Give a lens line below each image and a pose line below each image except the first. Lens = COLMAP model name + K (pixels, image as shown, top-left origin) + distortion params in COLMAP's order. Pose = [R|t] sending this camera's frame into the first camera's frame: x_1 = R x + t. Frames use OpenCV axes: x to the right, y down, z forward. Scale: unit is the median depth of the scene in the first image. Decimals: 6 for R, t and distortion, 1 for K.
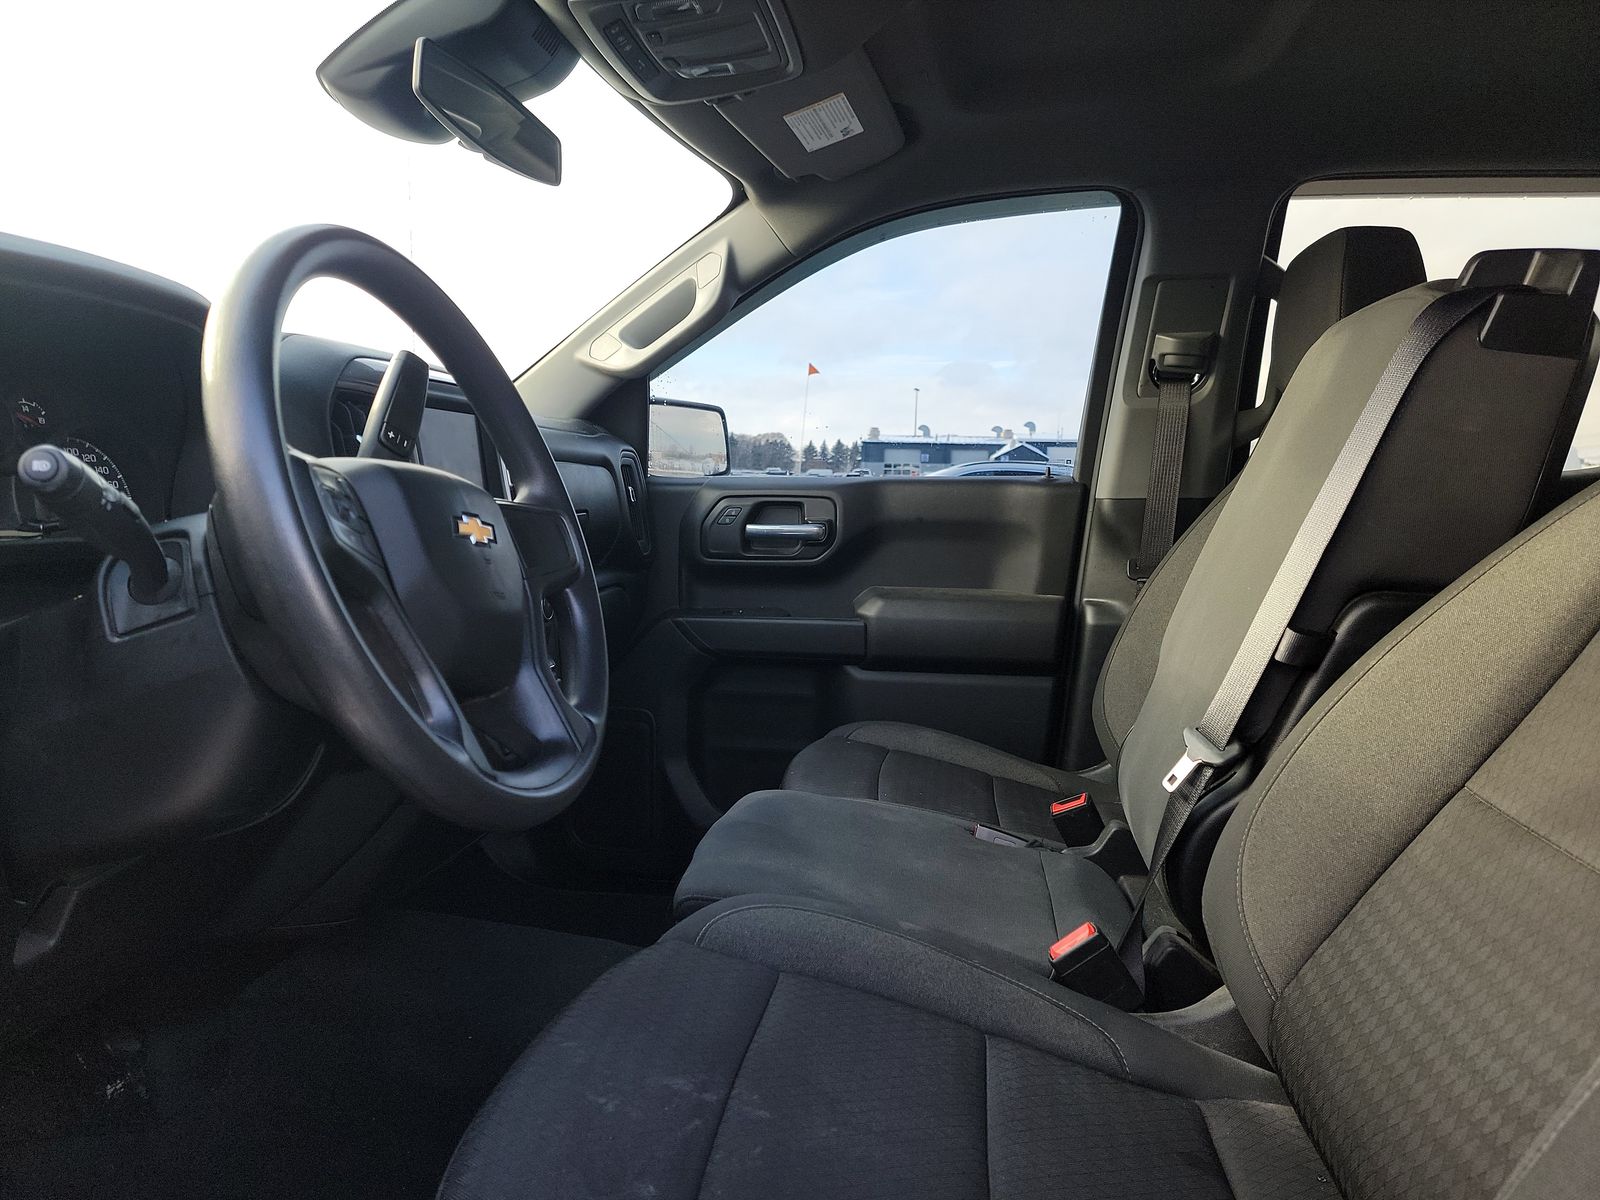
lens RADIAL K [[1125.0, 0, 800.0], [0, 1125.0, 600.0], [0, 0, 1]] dist [0.126455, -0.105177]
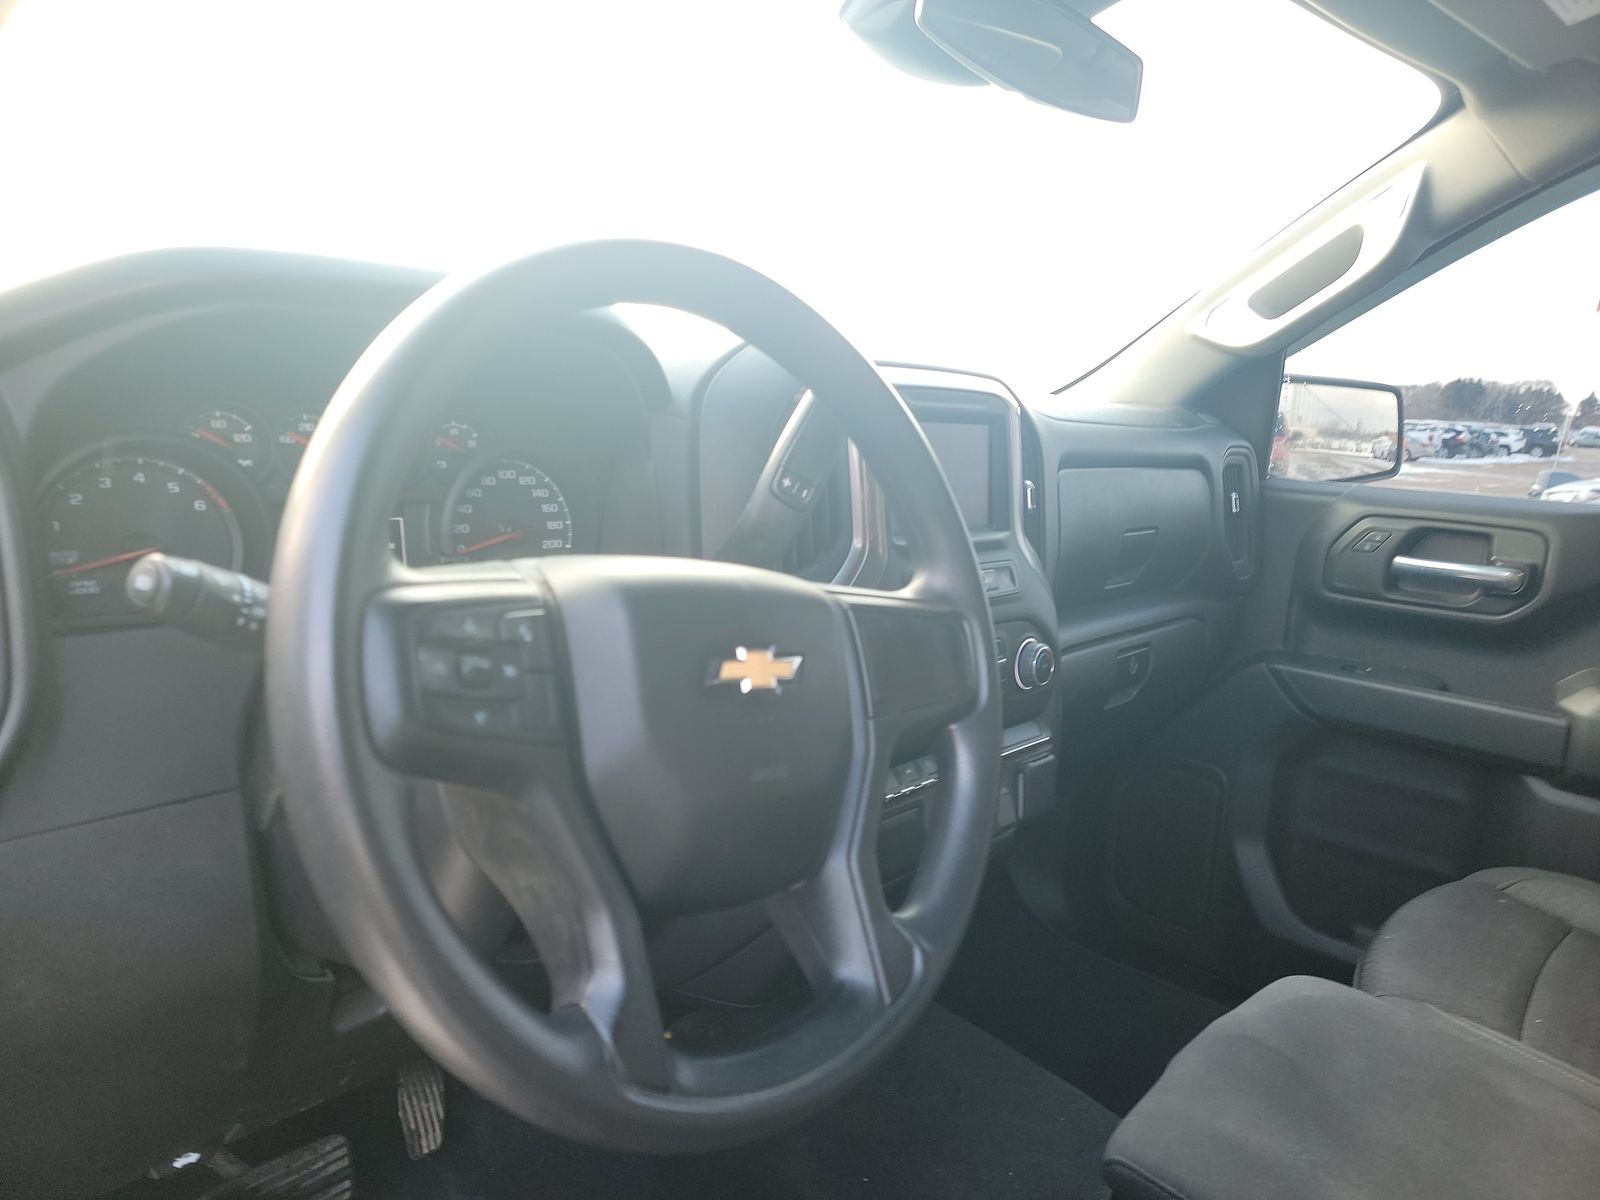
lens RADIAL K [[1125.0, 0, 800.0], [0, 1125.0, 600.0], [0, 0, 1]] dist [0.126455, -0.105177]
pose [[0.835104, 0.141165, -0.531671, 0.033275], [-0.113859, 0.989939, 0.083999, -0.058773], [0.538180, -0.009612, 0.842775, 0.157901]]
